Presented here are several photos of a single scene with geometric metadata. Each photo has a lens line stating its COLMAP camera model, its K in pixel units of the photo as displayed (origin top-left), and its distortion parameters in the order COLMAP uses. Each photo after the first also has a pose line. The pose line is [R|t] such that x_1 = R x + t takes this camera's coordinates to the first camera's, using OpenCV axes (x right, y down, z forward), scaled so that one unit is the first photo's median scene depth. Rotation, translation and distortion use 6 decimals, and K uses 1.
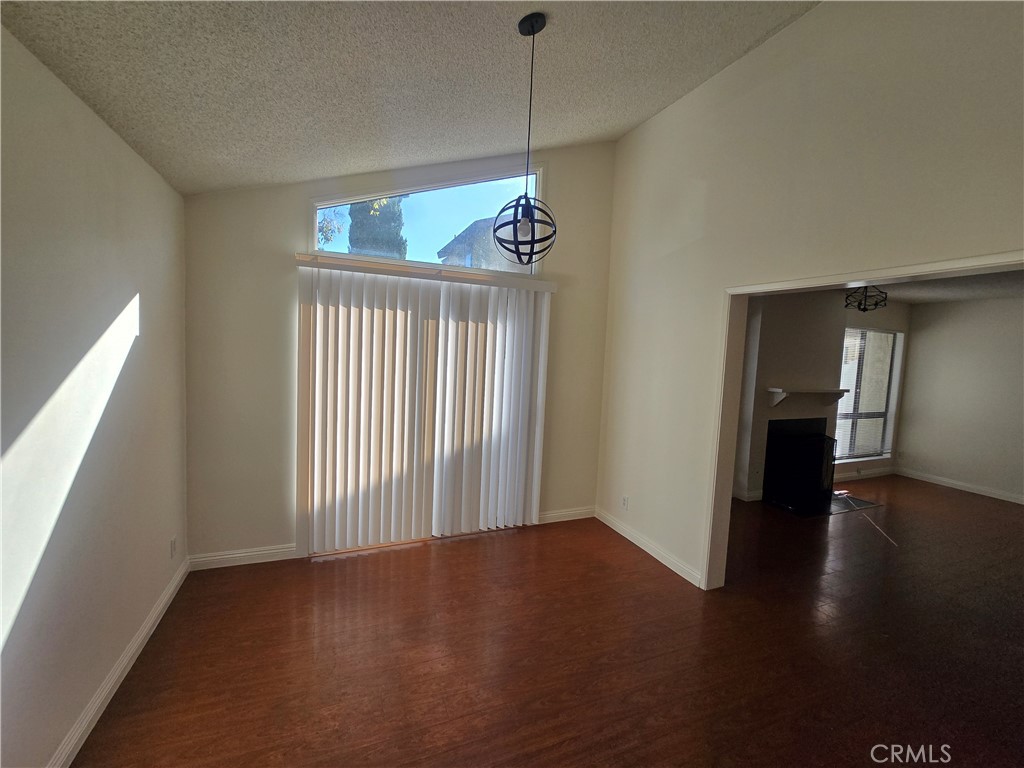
lens RADIAL K [[416.4, 0, 509.4], [0, 416.4, 375.5], [0, 0, 1]] dist [-0.000759, 0.000007]
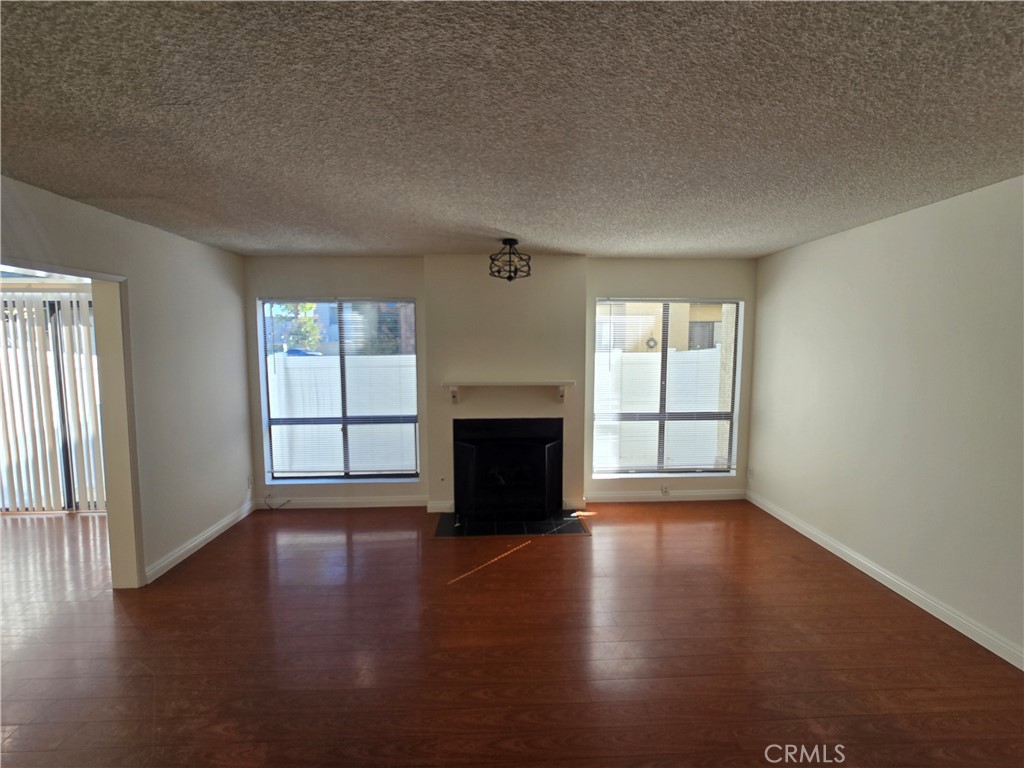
lens RADIAL K [[416.4, 0, 509.4], [0, 416.4, 375.5], [0, 0, 1]] dist [-0.000759, 0.000007]
pose [[0.938055, -0.014608, -0.346178, 0.834278], [0.018866, 0.999782, 0.008936, 0.010491], [0.345972, -0.014913, 0.938126, 0.200716]]
